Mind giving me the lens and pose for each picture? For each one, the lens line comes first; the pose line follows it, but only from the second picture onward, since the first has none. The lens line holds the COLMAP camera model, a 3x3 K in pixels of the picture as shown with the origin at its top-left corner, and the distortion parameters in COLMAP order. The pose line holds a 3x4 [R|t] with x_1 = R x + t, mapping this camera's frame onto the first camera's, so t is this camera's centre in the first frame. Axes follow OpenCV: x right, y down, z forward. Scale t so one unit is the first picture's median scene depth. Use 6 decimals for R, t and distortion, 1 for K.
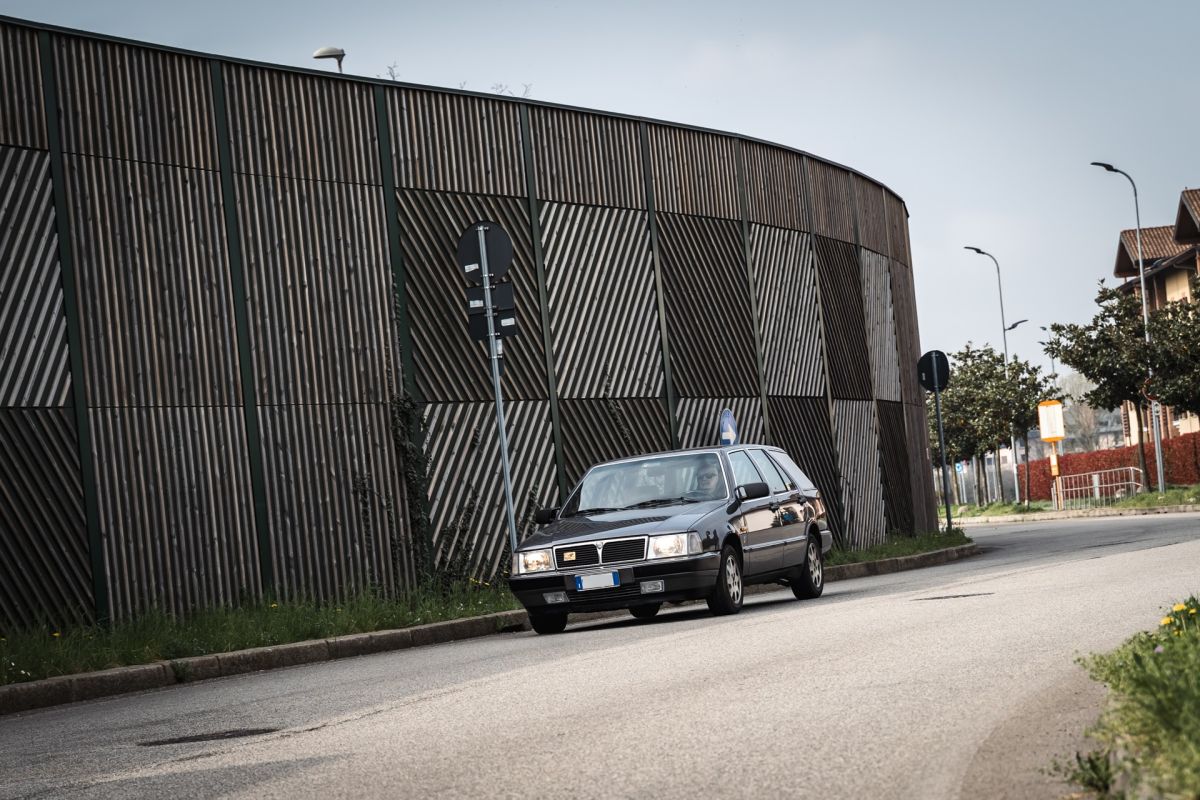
lens RADIAL K [[2652.8, 0, 600.0], [0, 2652.8, 400.0], [0, 0, 1]] dist [-0.032565, 0.083507]
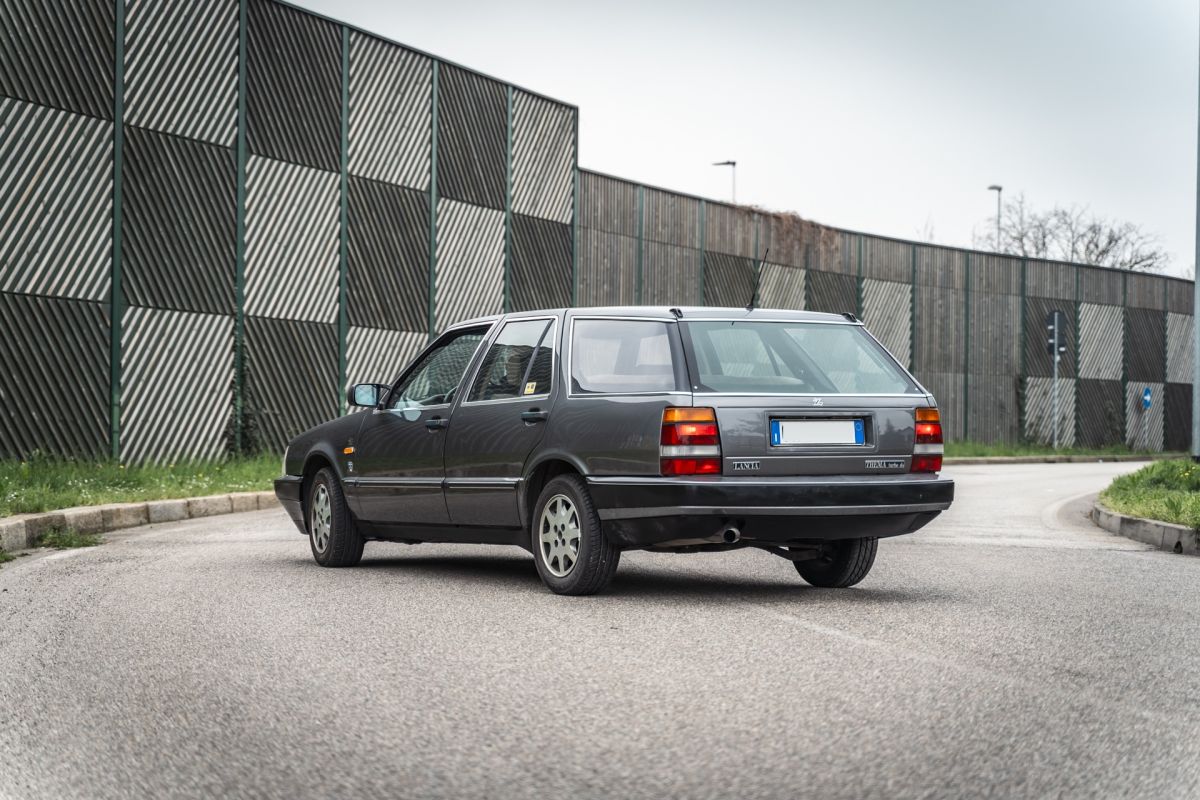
lens RADIAL K [[2652.8, 0, 600.0], [0, 2652.8, 400.0], [0, 0, 1]] dist [-0.032565, 0.083507]
pose [[0.972948, 0.109544, -0.203403, 0.060719], [-0.097938, 0.992981, 0.066304, -0.110158], [0.209238, -0.044589, 0.976848, -1.706805]]
